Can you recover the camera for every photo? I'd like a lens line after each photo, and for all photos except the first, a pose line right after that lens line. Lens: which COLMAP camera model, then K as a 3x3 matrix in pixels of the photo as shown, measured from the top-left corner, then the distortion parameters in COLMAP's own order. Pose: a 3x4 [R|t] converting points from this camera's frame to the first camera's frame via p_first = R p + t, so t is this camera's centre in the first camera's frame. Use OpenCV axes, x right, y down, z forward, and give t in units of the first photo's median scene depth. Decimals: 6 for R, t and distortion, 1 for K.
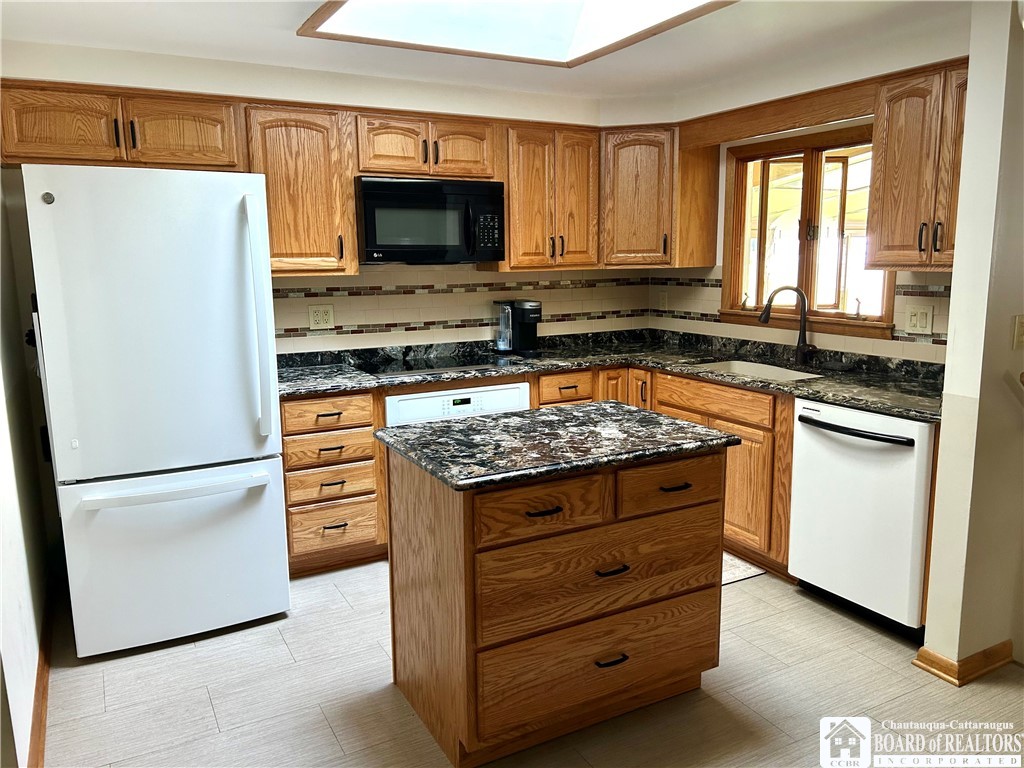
lens RADIAL K [[762.2, 0, 511.3], [0, 762.2, 390.4], [0, 0, 1]] dist [0.062818, -0.088281]
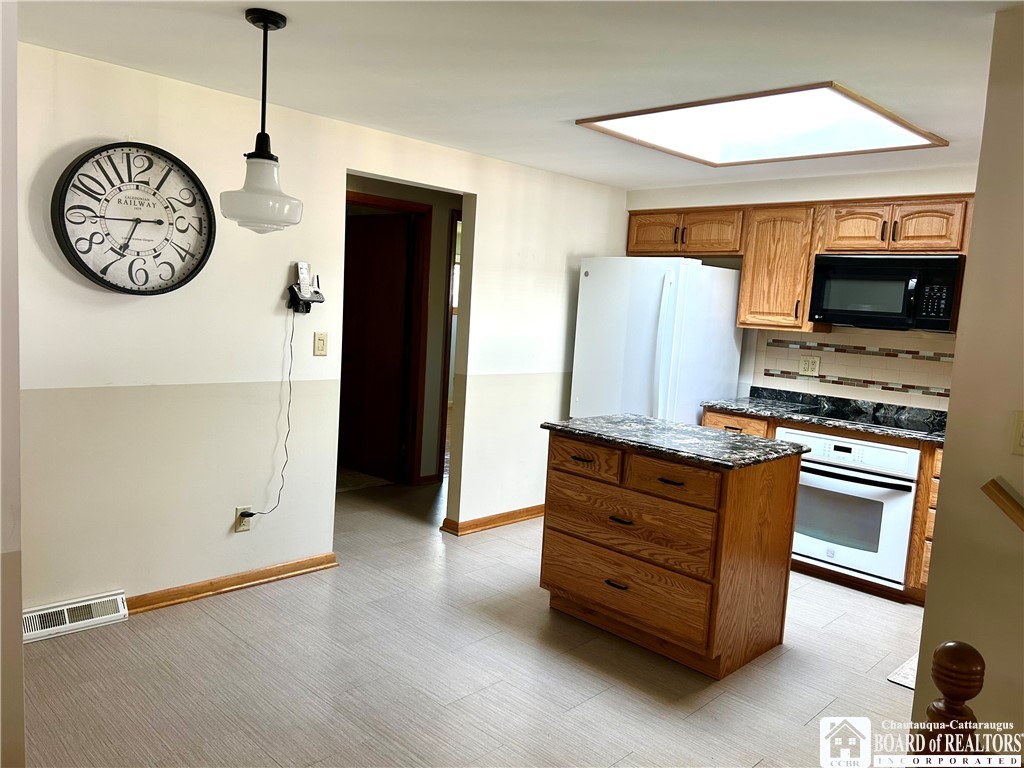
lens RADIAL K [[762.2, 0, 511.3], [0, 762.2, 390.4], [0, 0, 1]] dist [0.062818, -0.088281]
pose [[0.285966, 0.138372, -0.948196, 0.851834], [-0.231718, 0.970138, 0.071691, -0.036552], [0.929801, 0.199213, 0.309490, 0.183521]]
